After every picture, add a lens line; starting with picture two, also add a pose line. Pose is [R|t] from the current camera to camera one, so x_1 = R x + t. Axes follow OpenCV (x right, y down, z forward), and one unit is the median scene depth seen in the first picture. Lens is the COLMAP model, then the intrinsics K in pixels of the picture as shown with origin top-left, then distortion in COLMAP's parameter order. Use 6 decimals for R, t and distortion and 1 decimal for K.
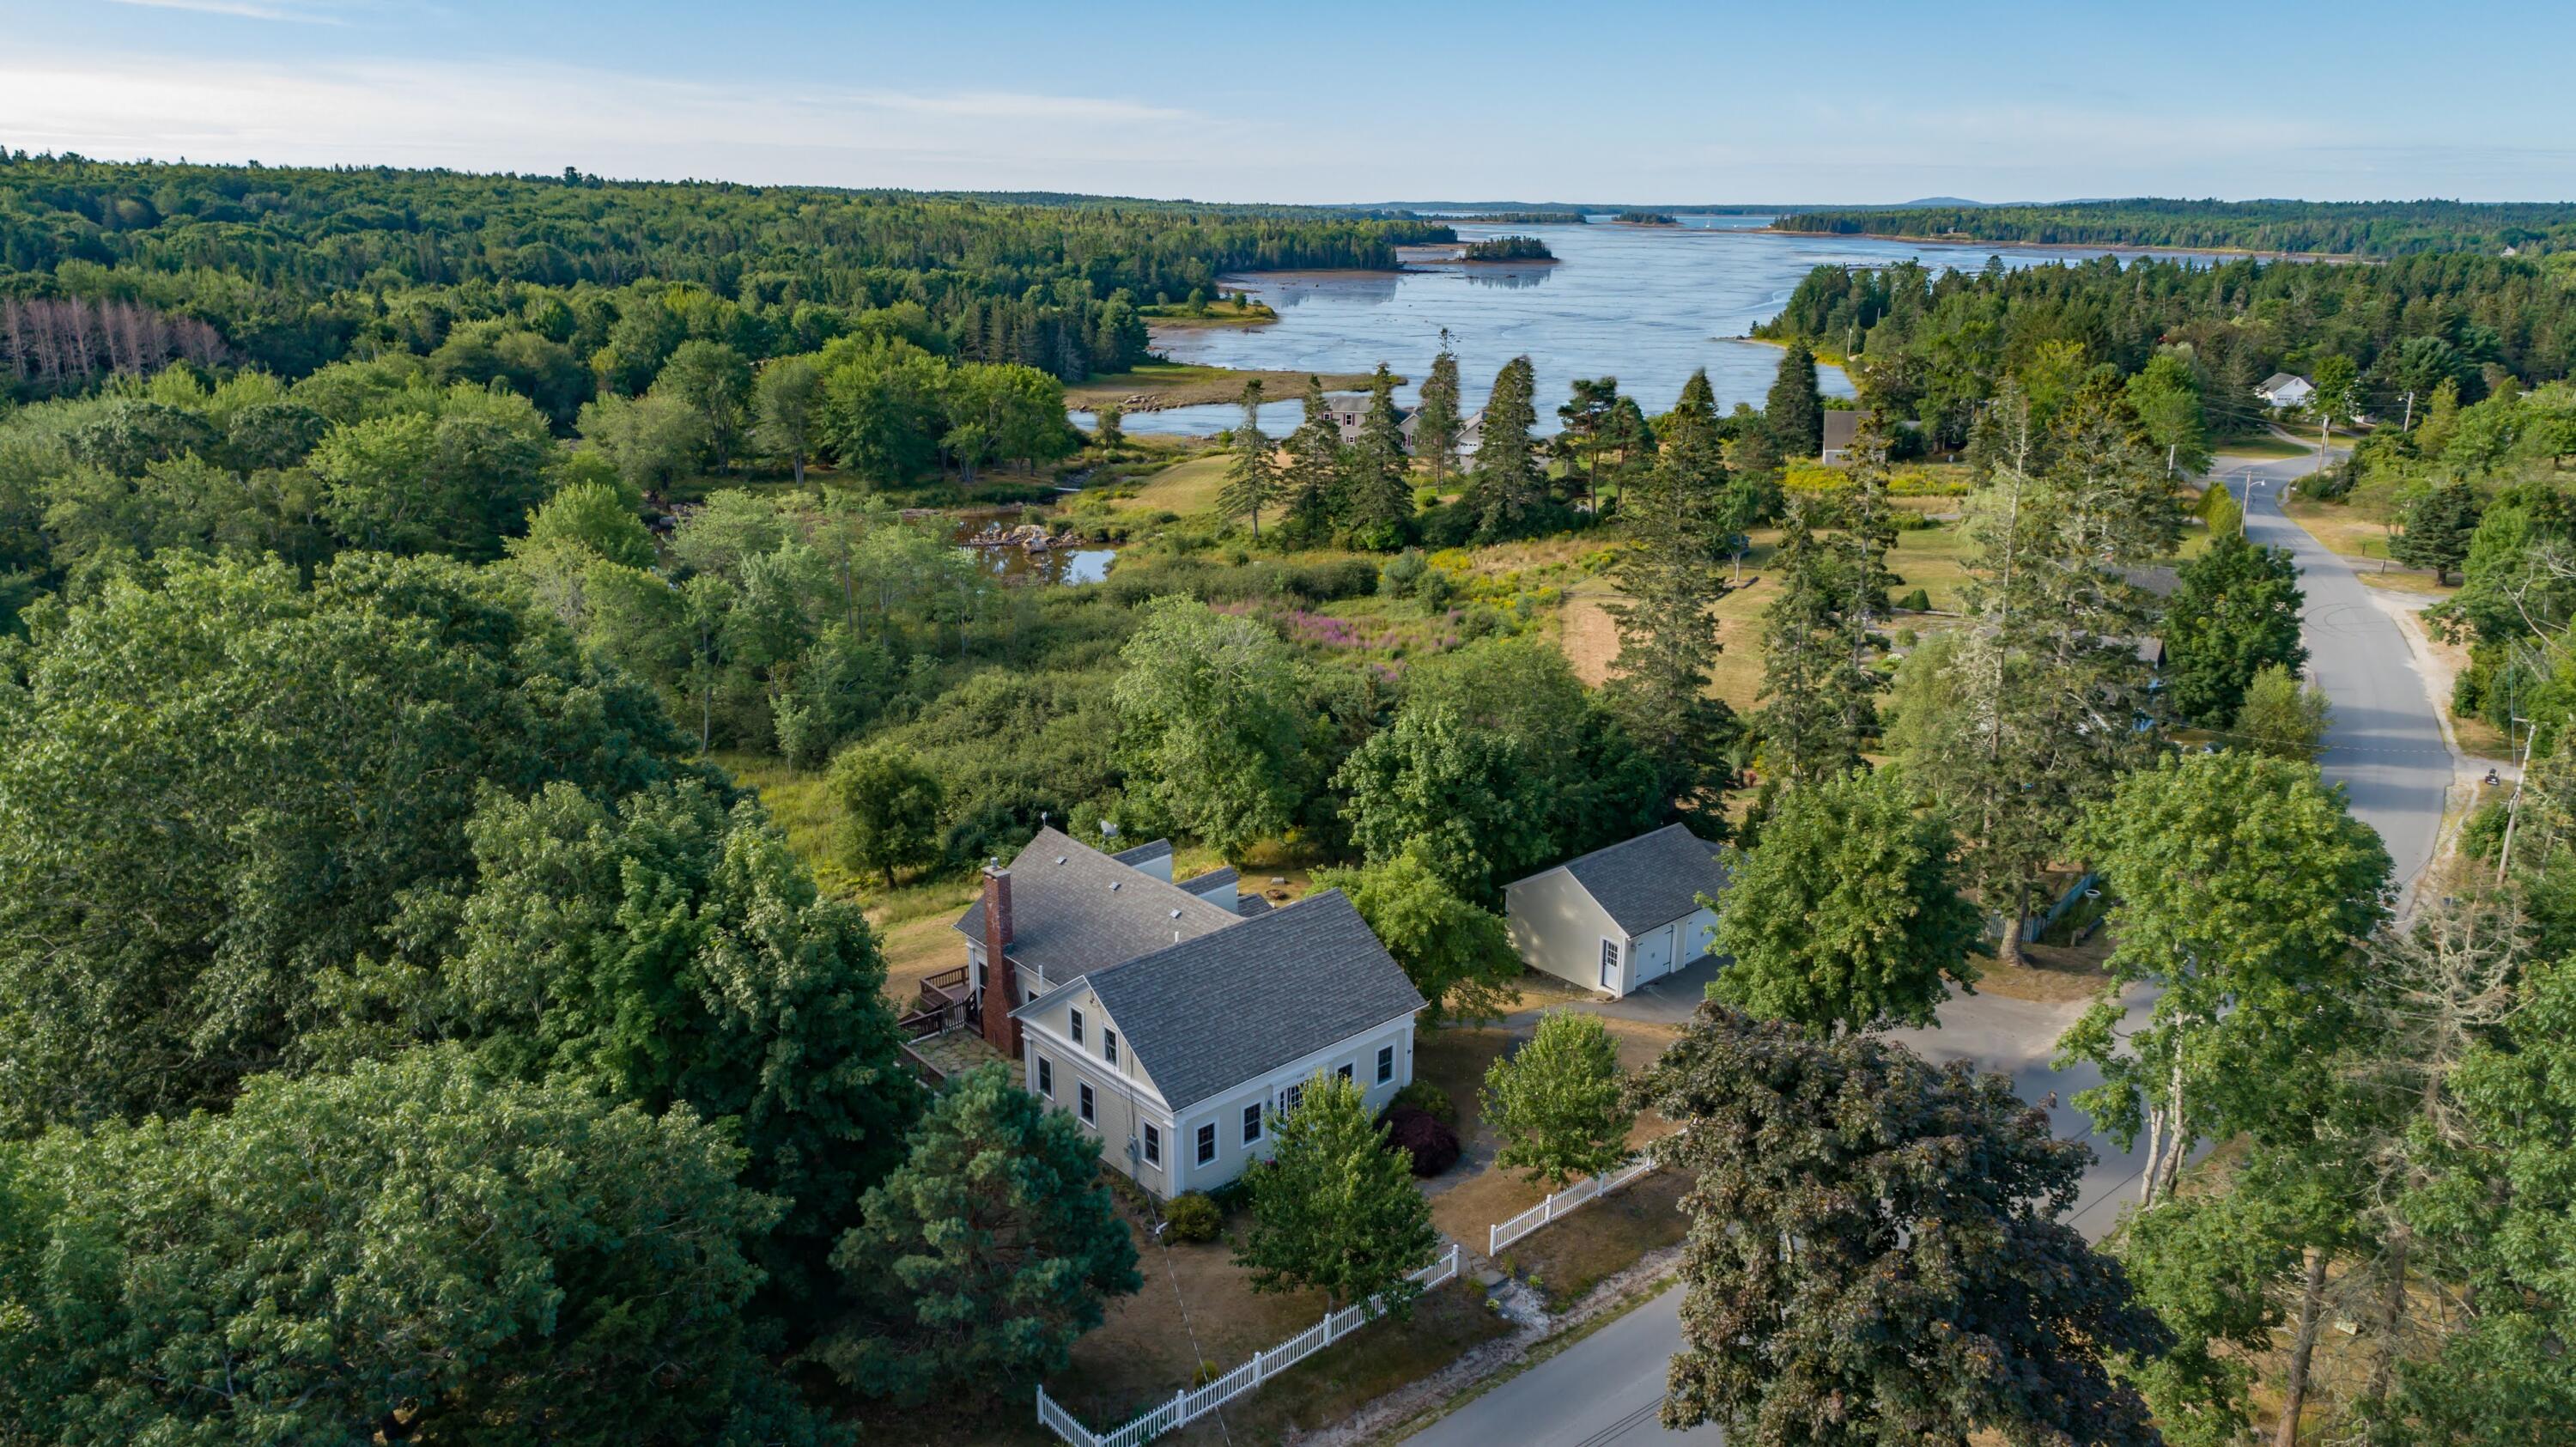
lens RADIAL K [[1738.8, 0, 1288.0], [0, 1738.8, 723.5], [0, 0, 1]] dist [-0.007612, 0.002840]
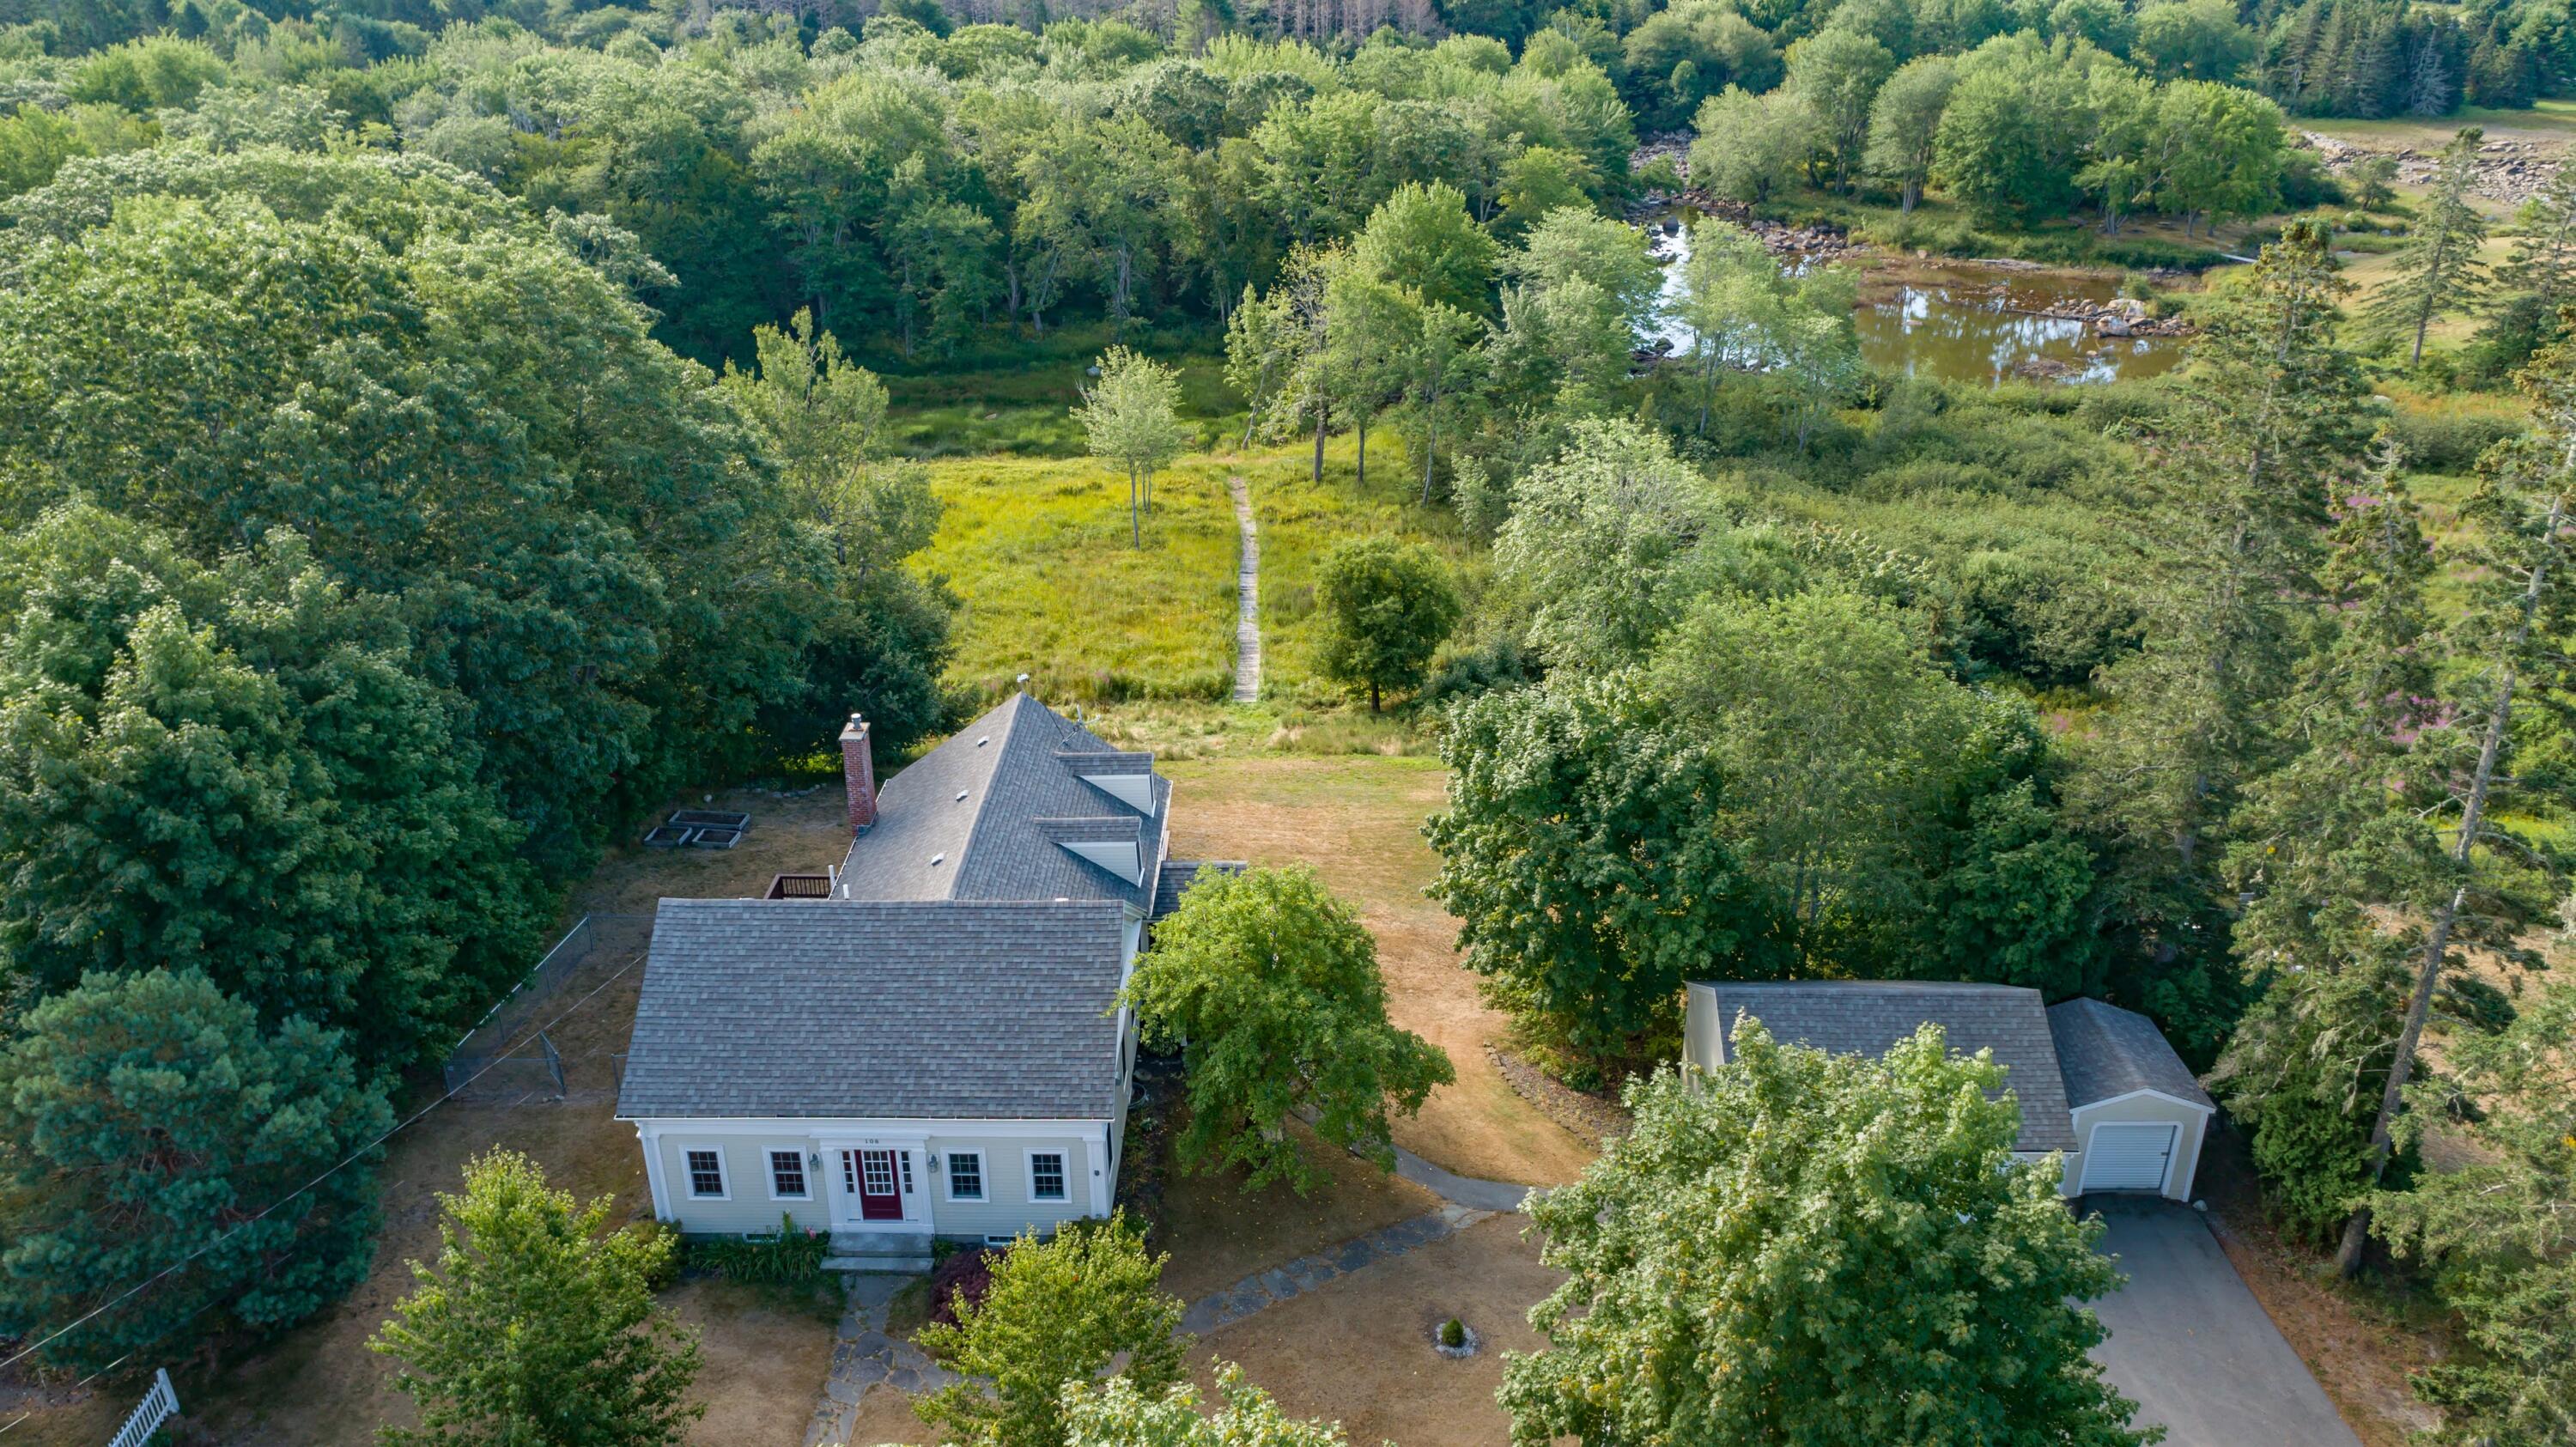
lens RADIAL K [[1835.9, 0, 1288.0], [0, 1835.9, 723.5], [0, 0, 1]] dist [-0.006528, 0.004710]
pose [[0.737732, 0.279049, -0.614722, 0.073847], [-0.188442, 0.959499, 0.209408, -0.019481], [0.648260, -0.038648, 0.760437, 0.077748]]
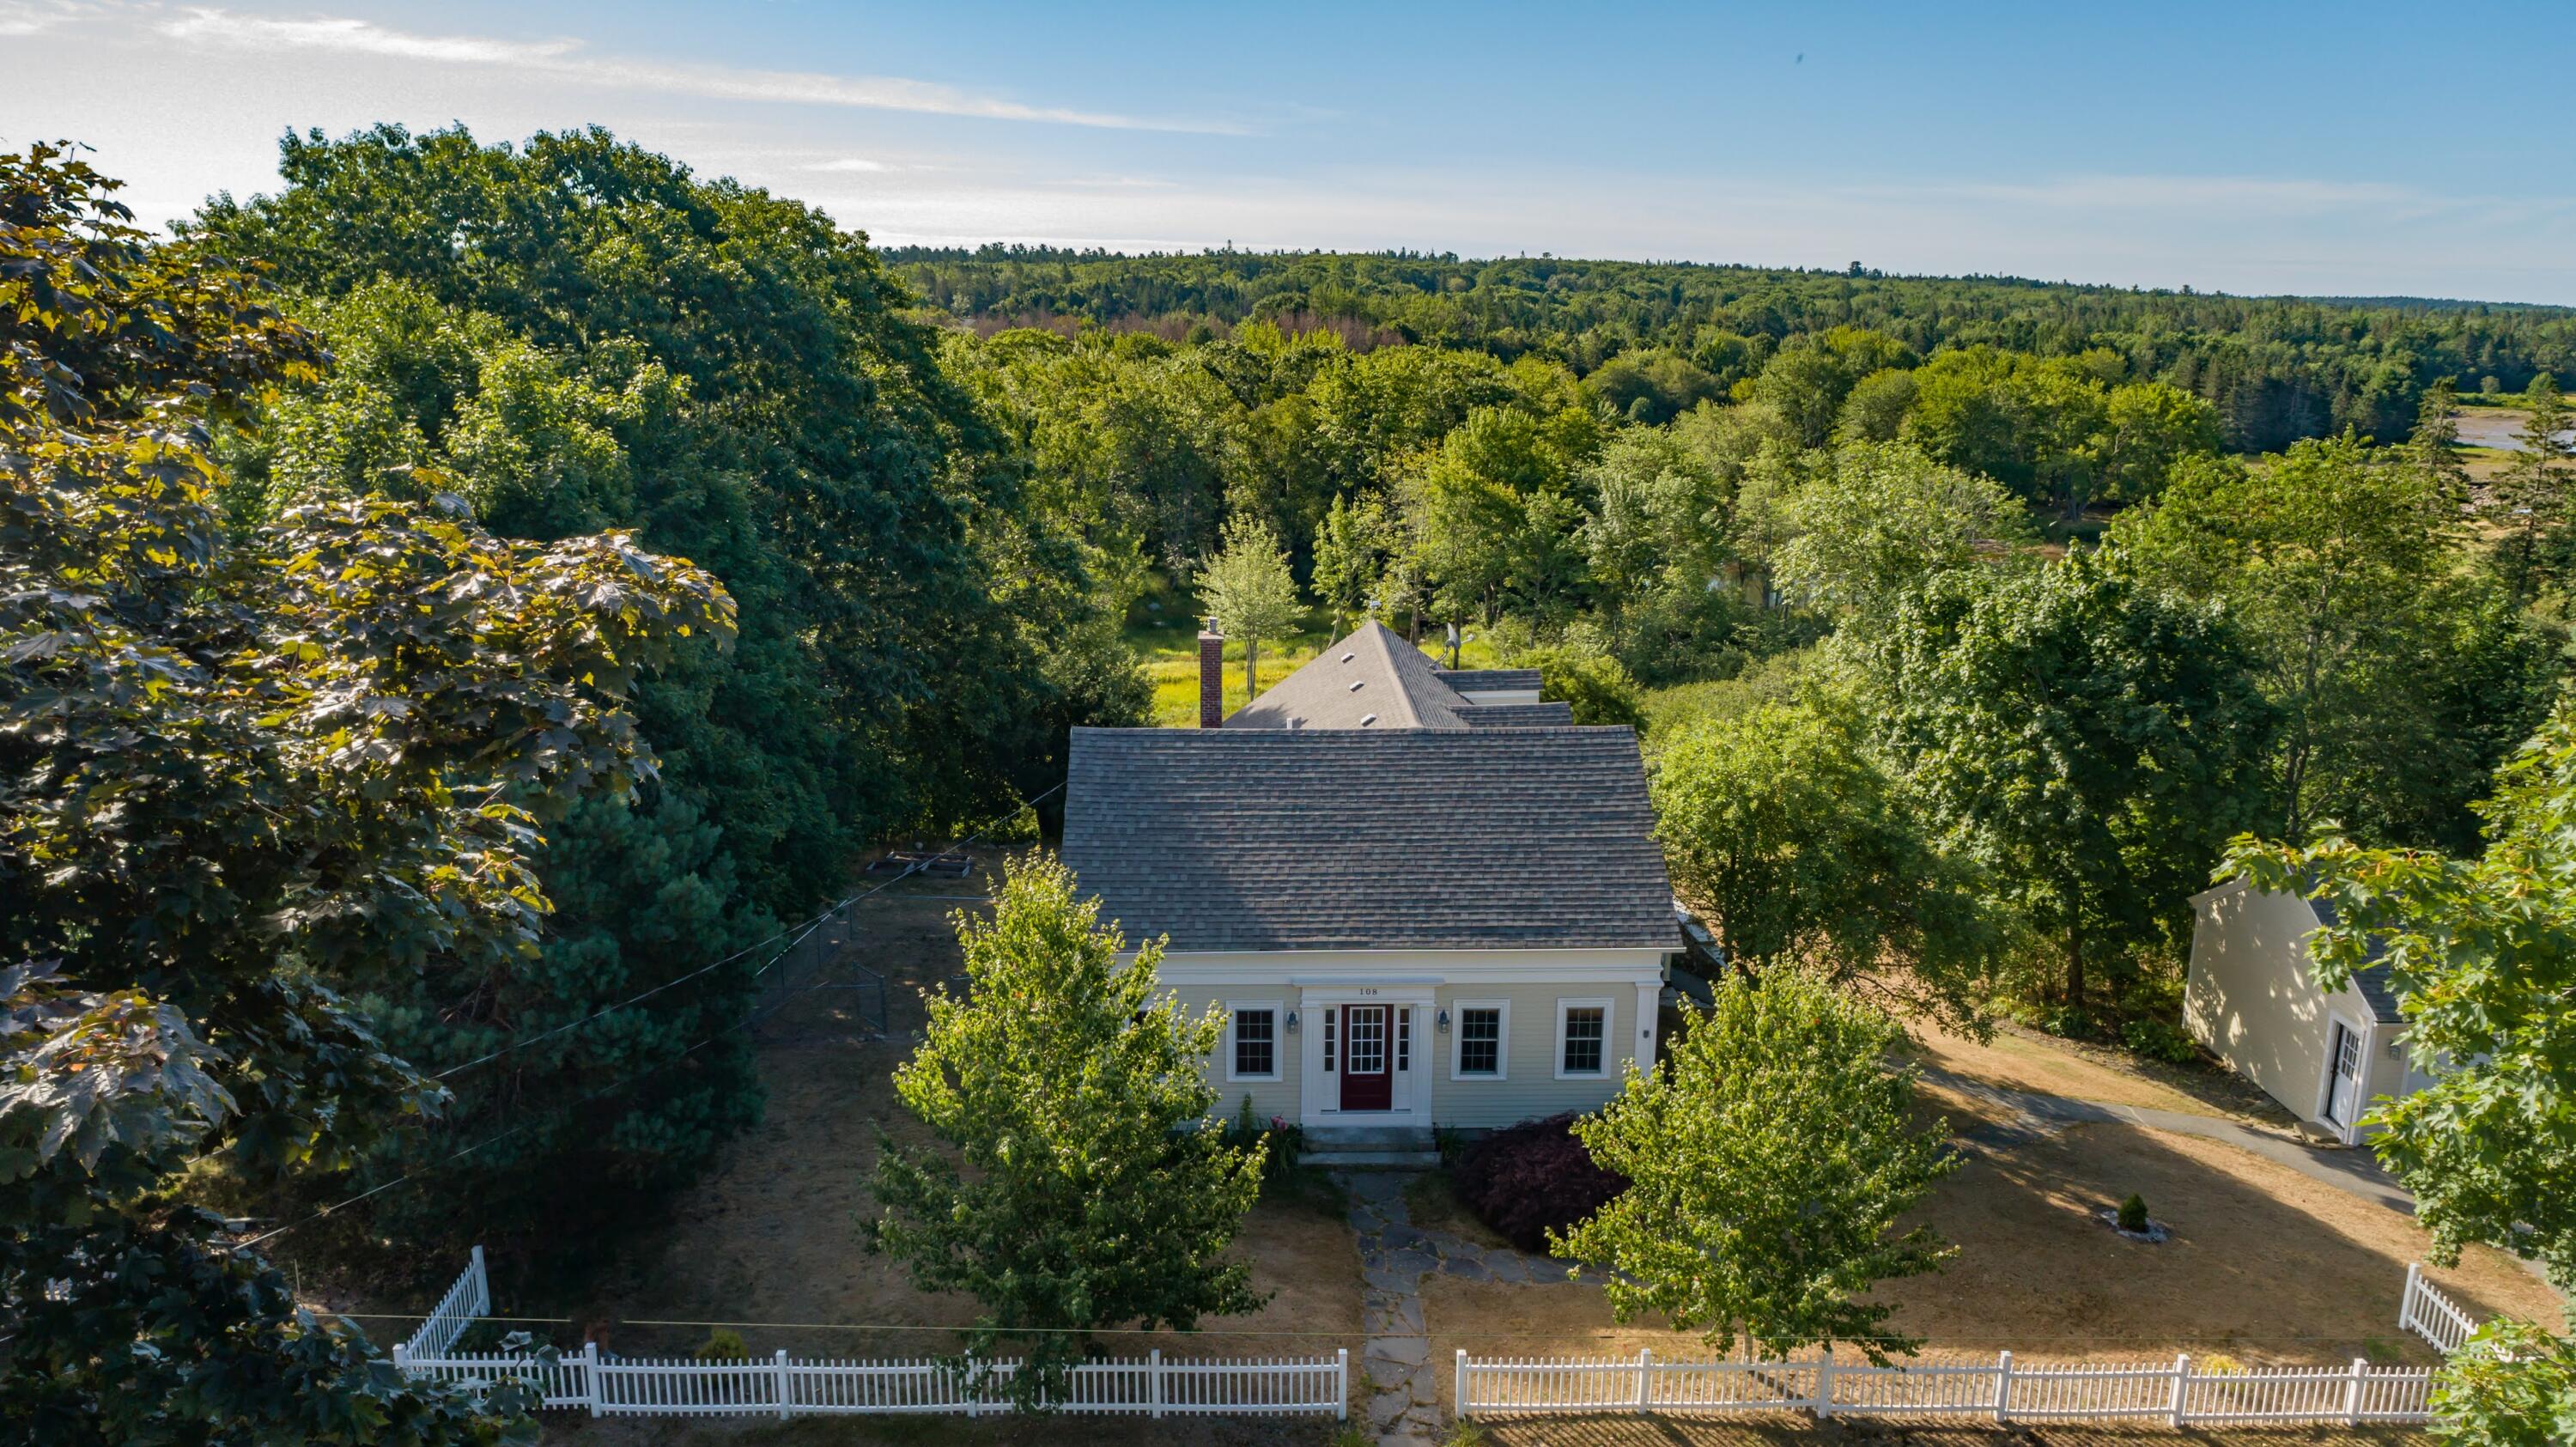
lens RADIAL K [[1738.8, 0, 1288.0], [0, 1738.8, 723.5], [0, 0, 1]] dist [-0.007612, 0.002840]
pose [[0.765032, 0.150736, -0.626103, 0.044195], [-0.188908, 0.981979, 0.005589, 0.016875], [0.615662, 0.114000, 0.779720, 0.076247]]
